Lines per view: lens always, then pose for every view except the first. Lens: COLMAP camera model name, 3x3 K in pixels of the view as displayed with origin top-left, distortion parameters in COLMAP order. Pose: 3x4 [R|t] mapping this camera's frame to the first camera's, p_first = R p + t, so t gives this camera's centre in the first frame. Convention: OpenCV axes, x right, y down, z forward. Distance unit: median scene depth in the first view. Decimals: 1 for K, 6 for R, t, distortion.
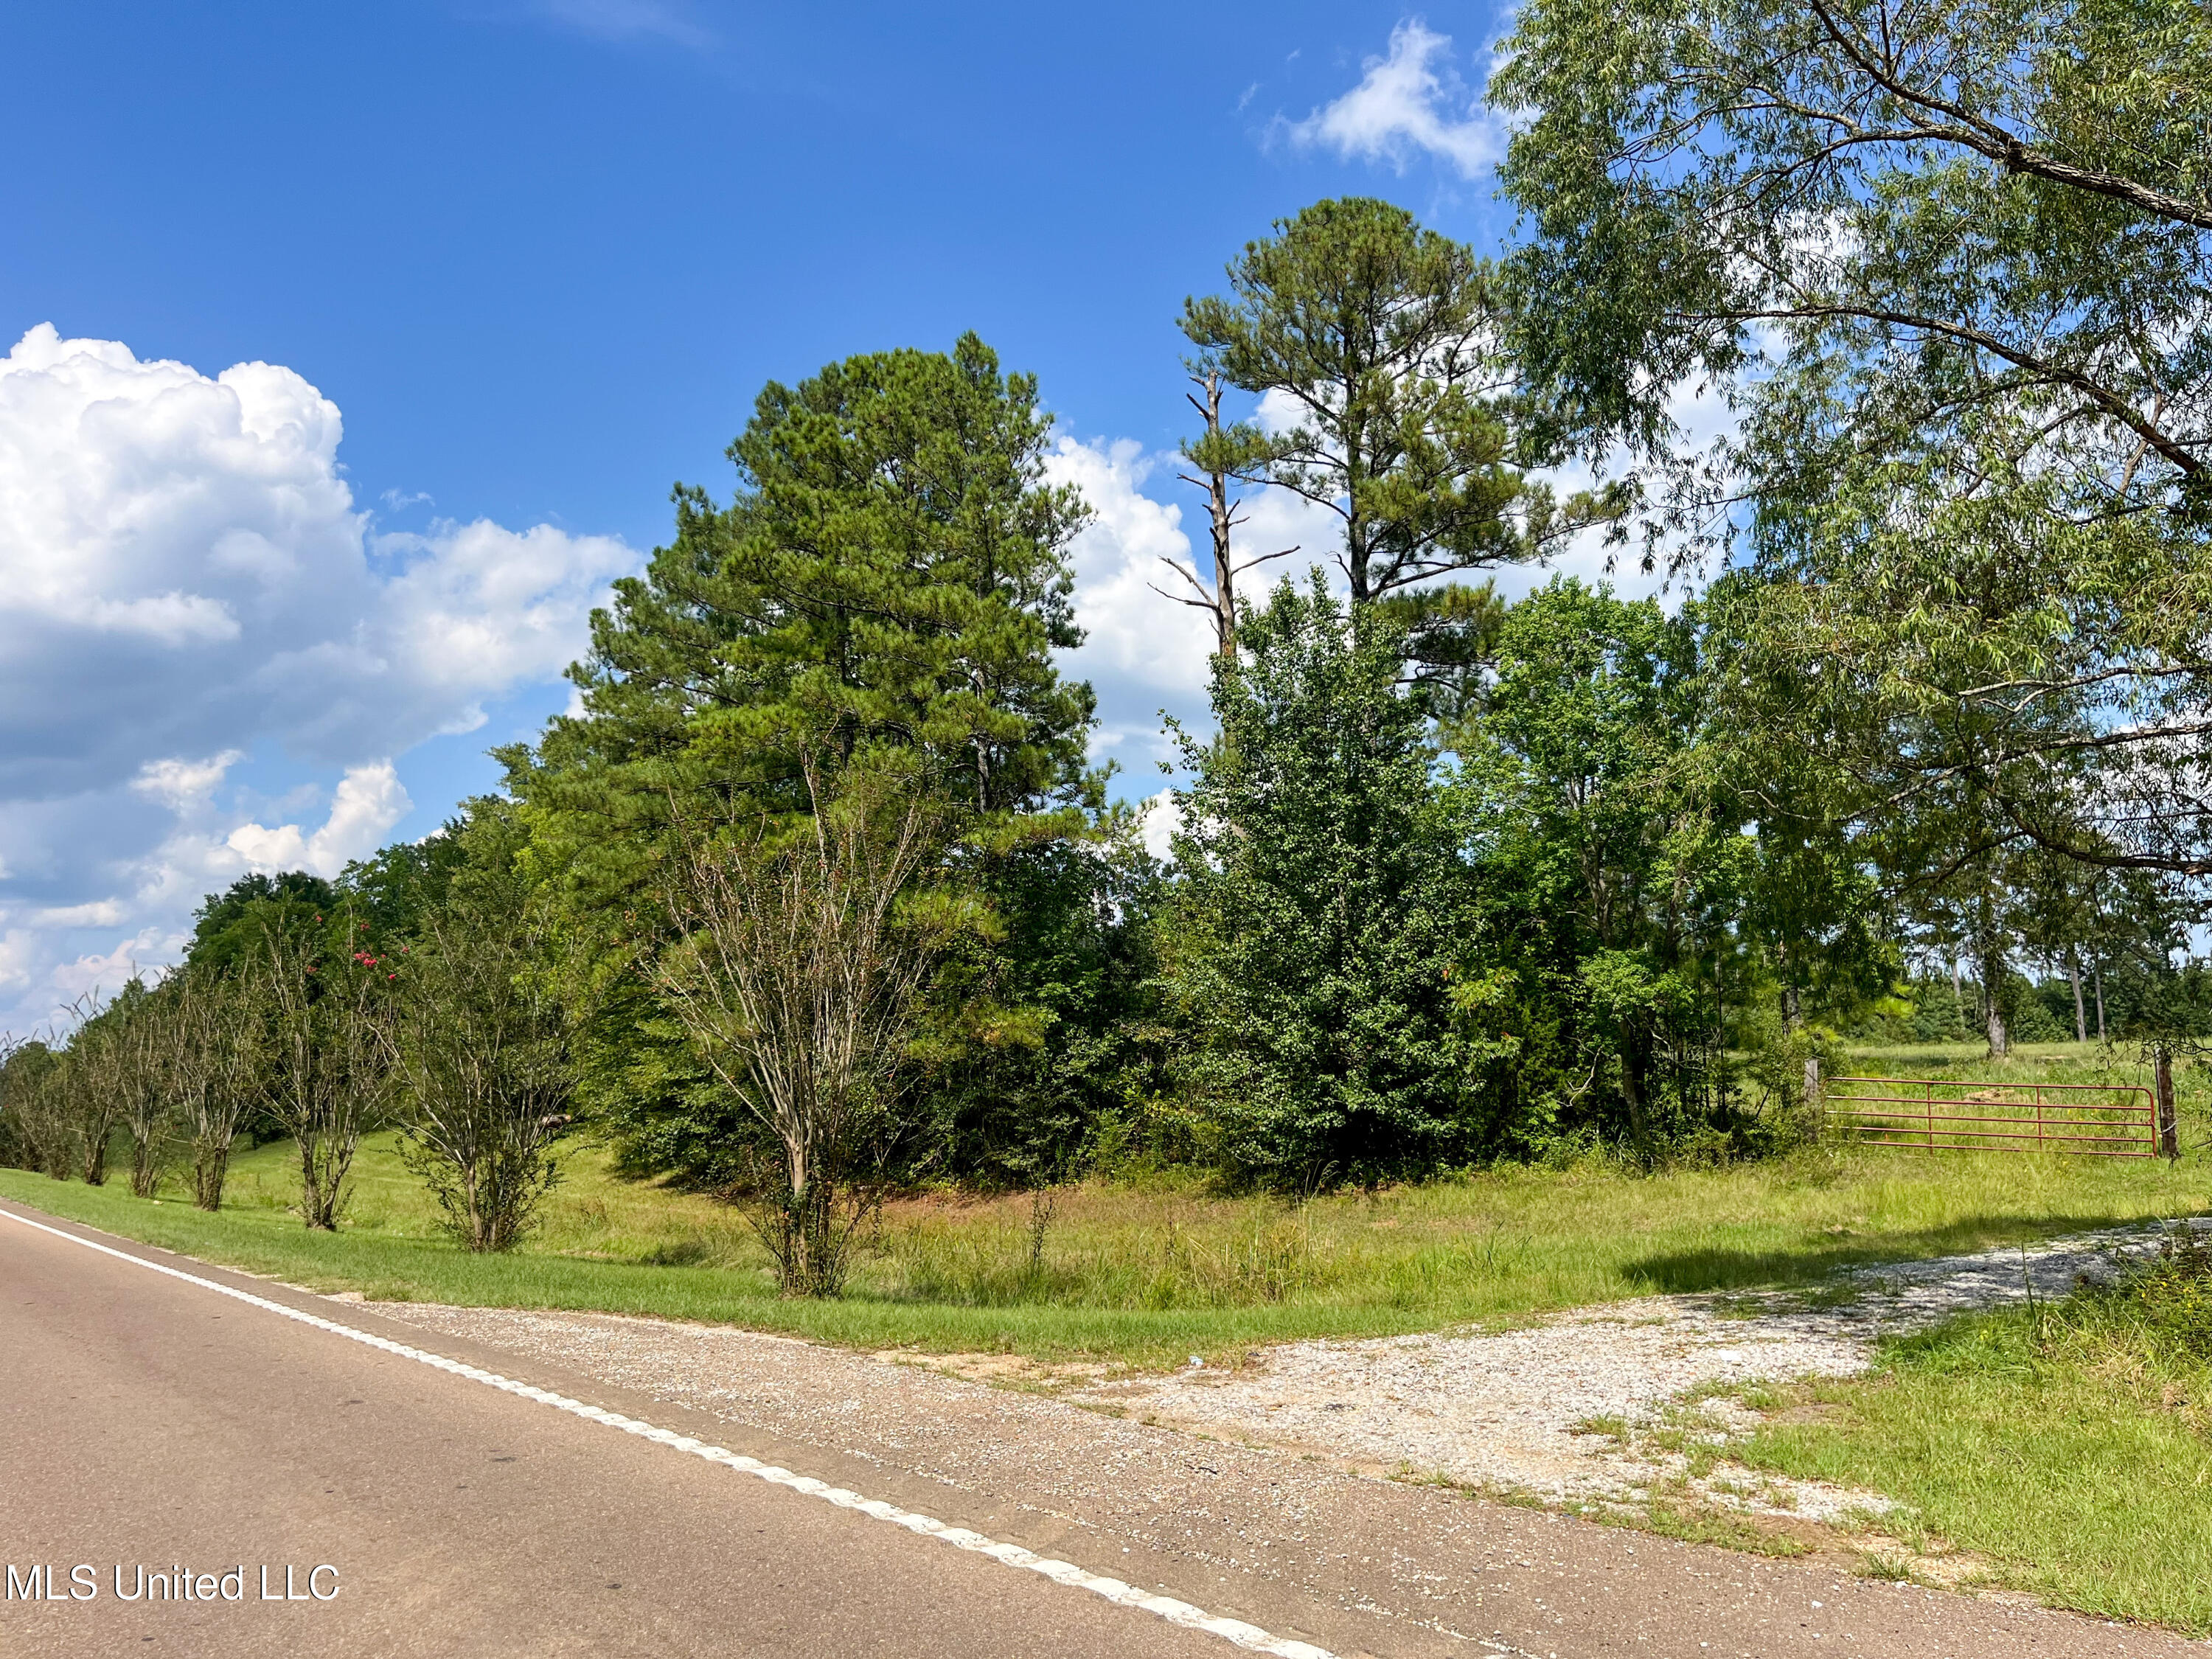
lens RADIAL K [[1703.7, 0, 1104.5], [0, 1703.7, 815.1], [0, 0, 1]] dist [0.060443, -0.077701]
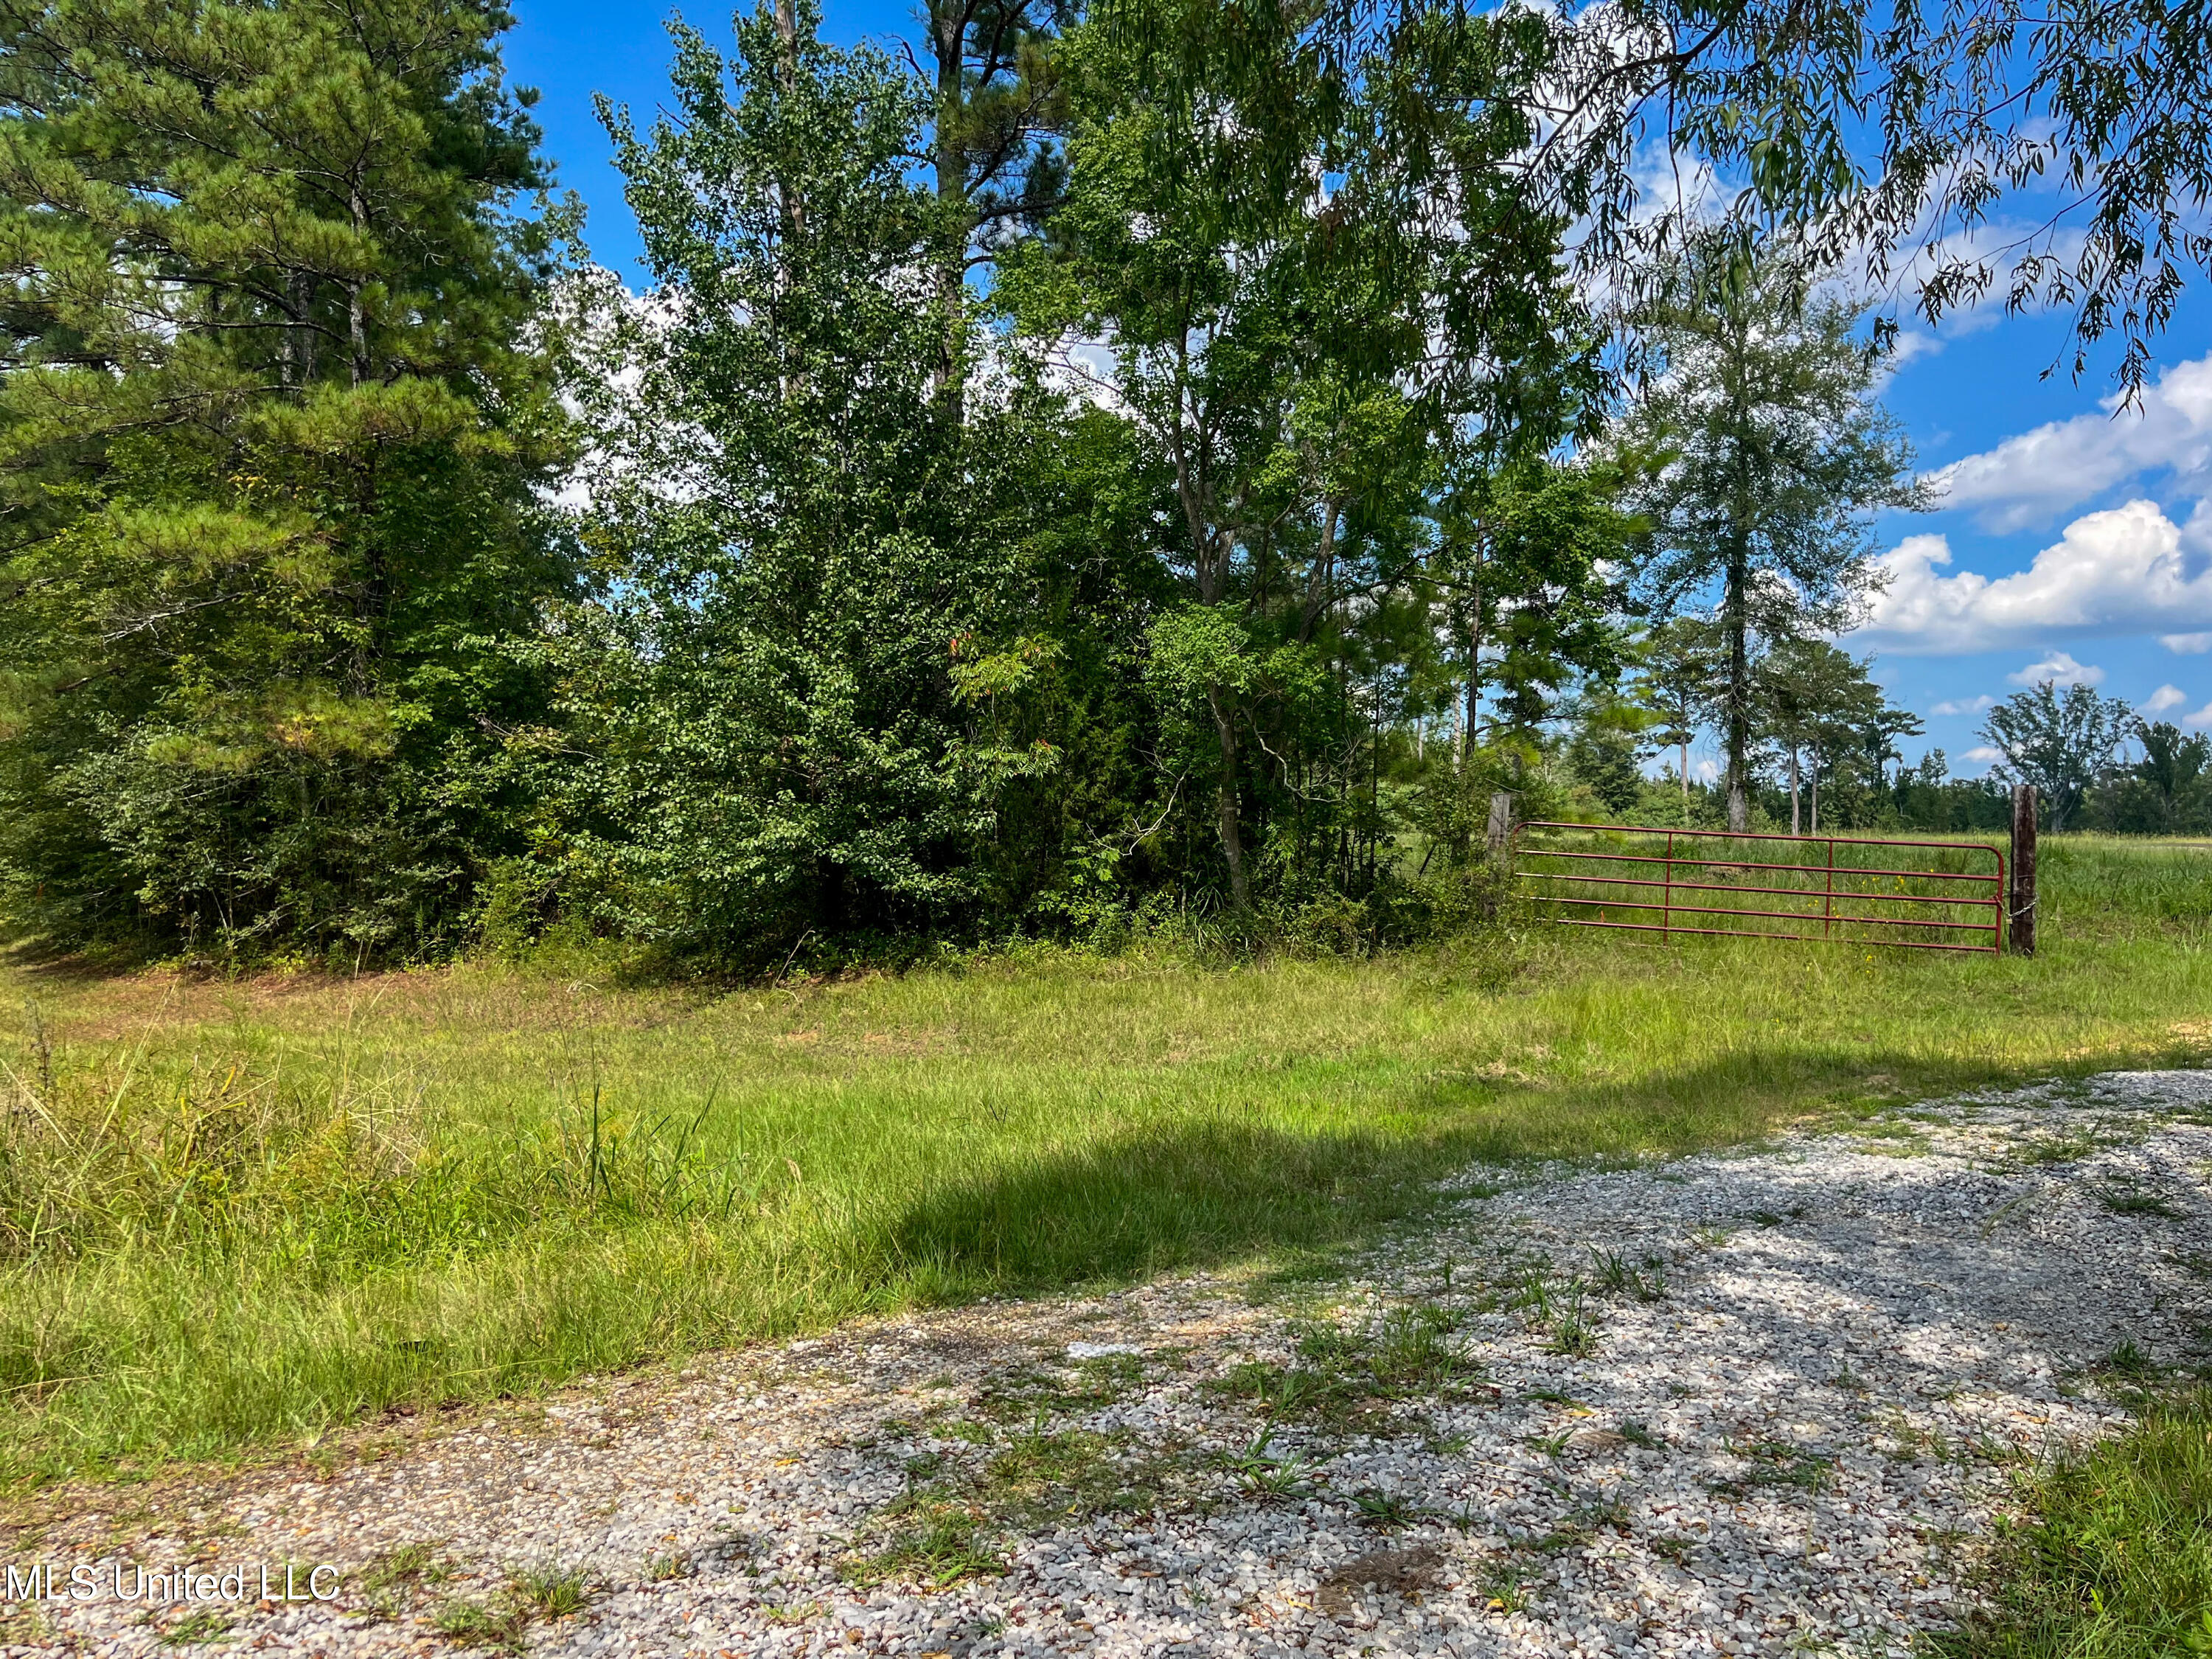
lens RADIAL K [[1689.7, 0, 1123.5], [0, 1689.7, 819.0], [0, 0, 1]] dist [0.093966, -0.125130]
pose [[0.989300, 0.032518, 0.142222, 0.146184], [-0.050161, 0.991227, 0.122284, 0.065132], [-0.136998, -0.128110, 0.982252, 0.317035]]
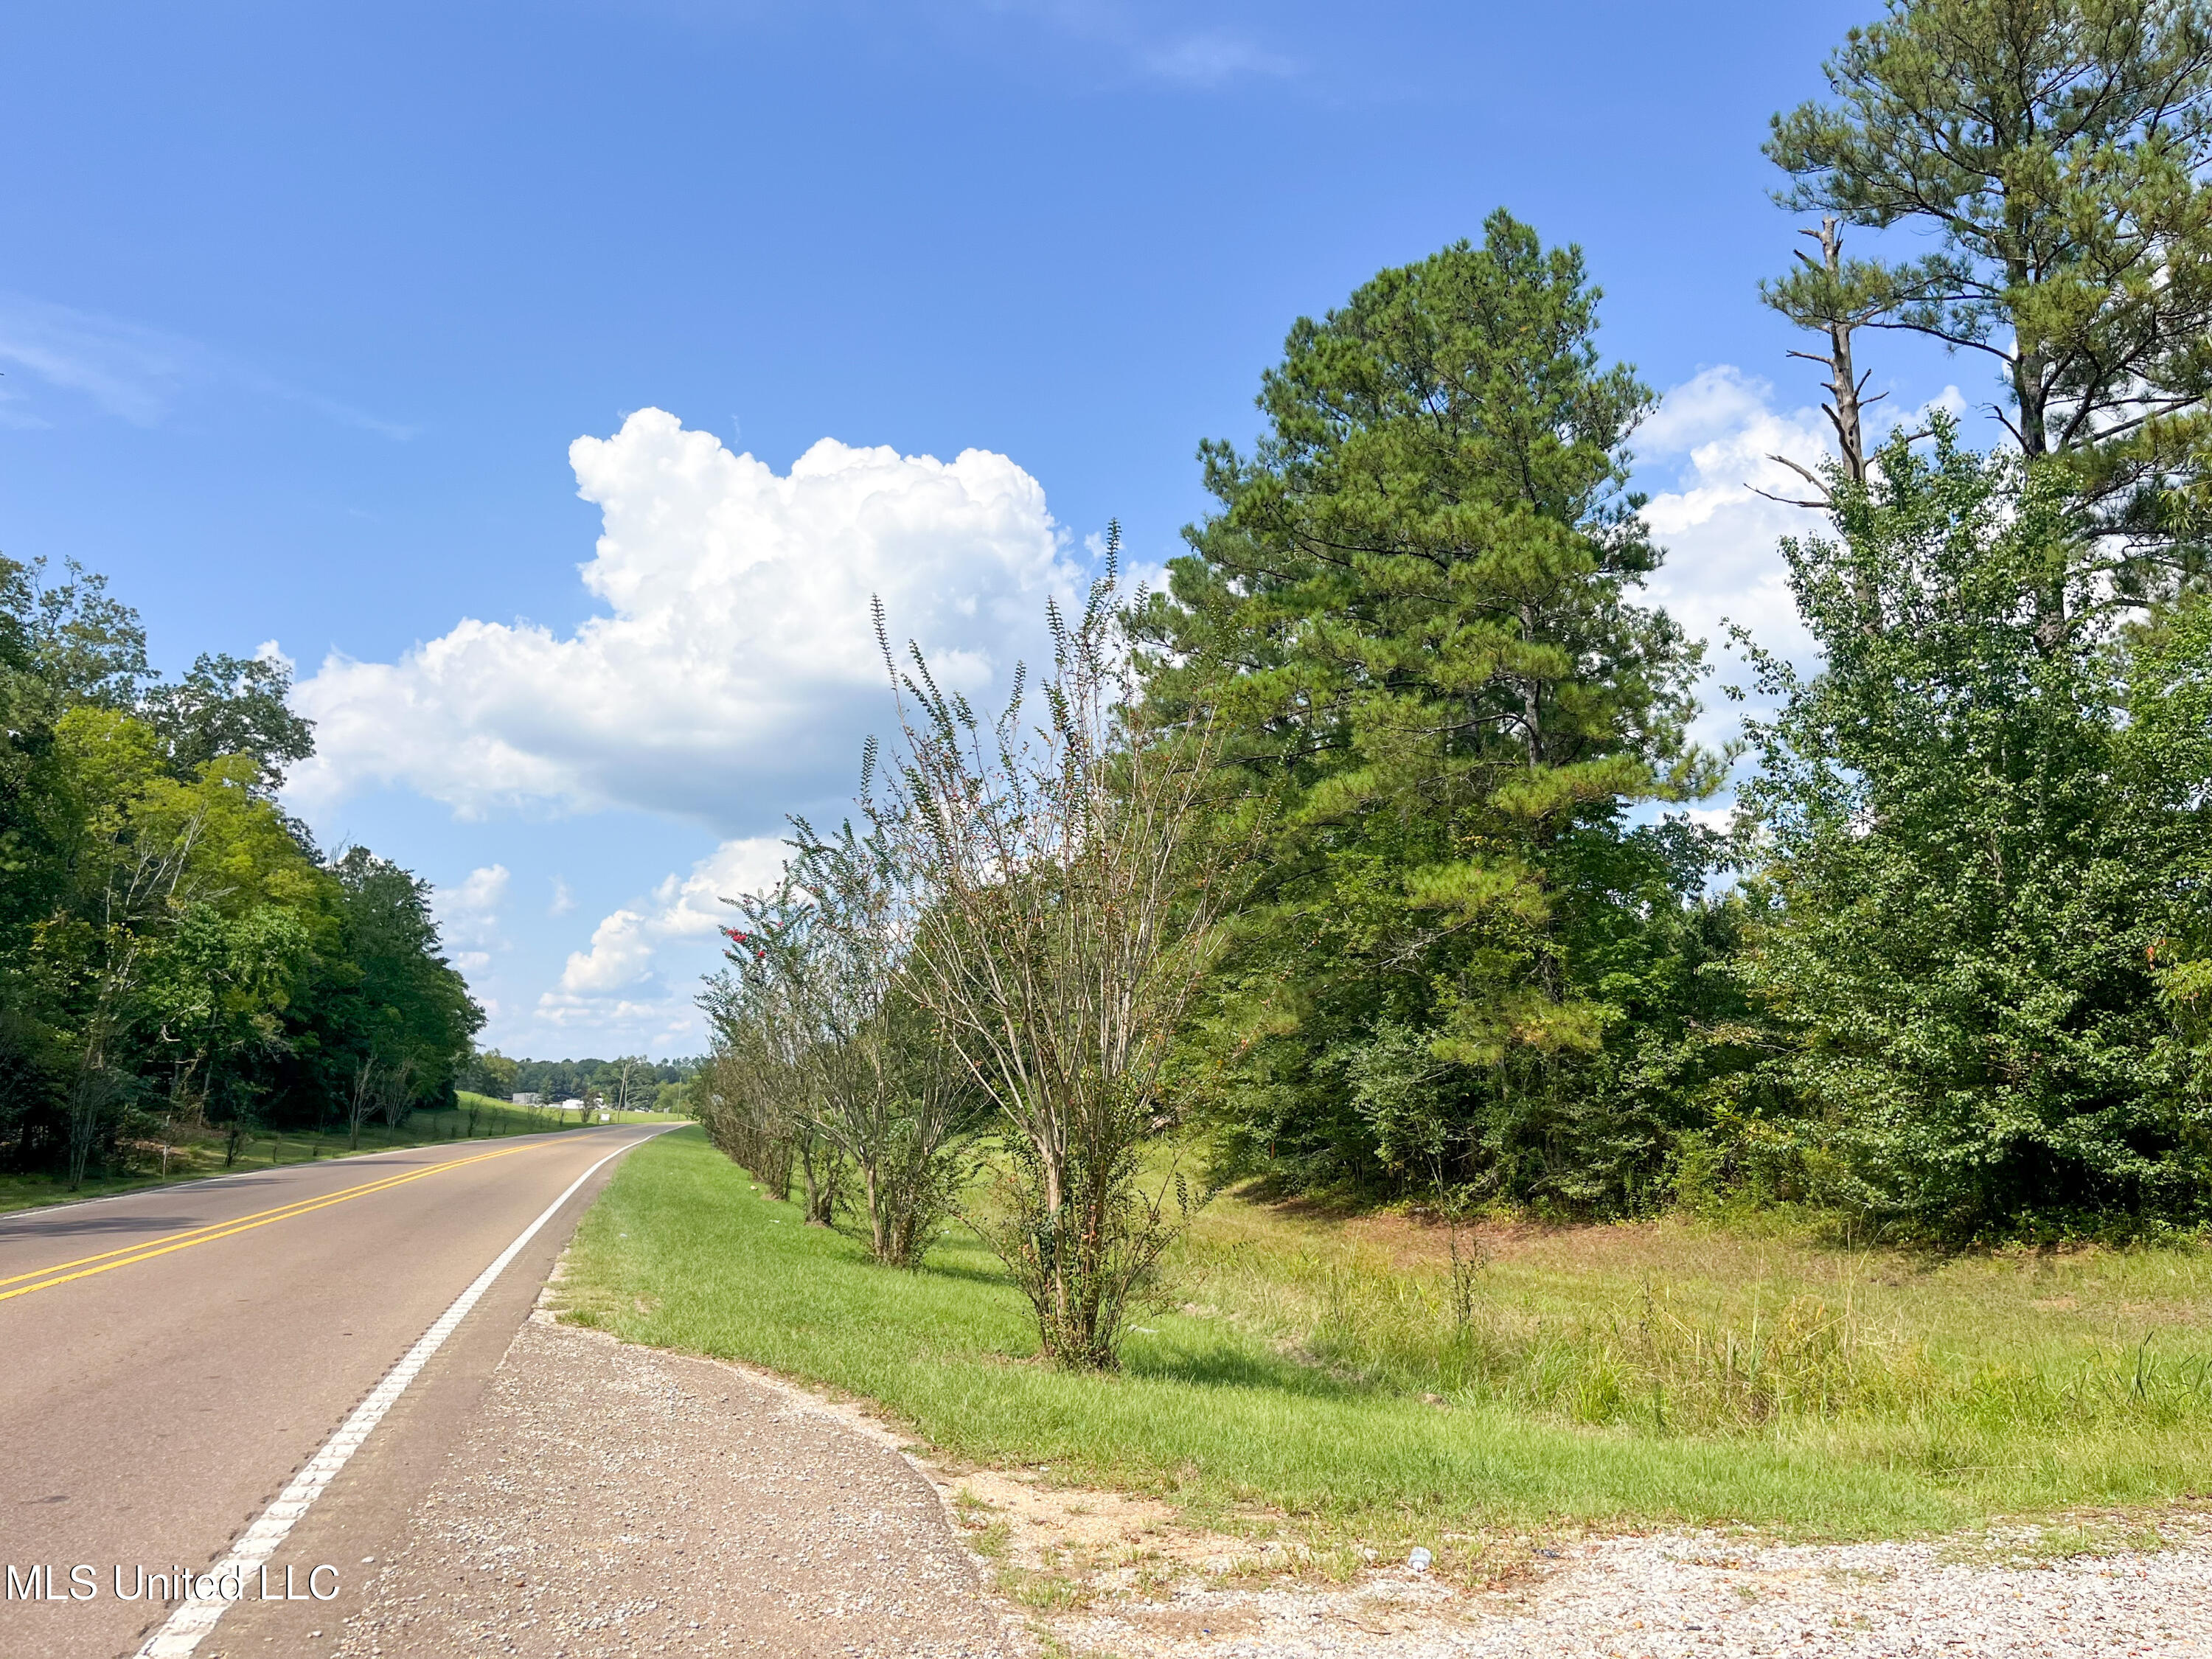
lens RADIAL K [[1703.7, 0, 1104.5], [0, 1703.7, 815.1], [0, 0, 1]] dist [0.060443, -0.077701]
pose [[0.920096, -0.040388, -0.389605, 0.068497], [0.038035, 0.999182, -0.013753, 0.025598], [0.389841, -0.002165, 0.920879, 0.151790]]
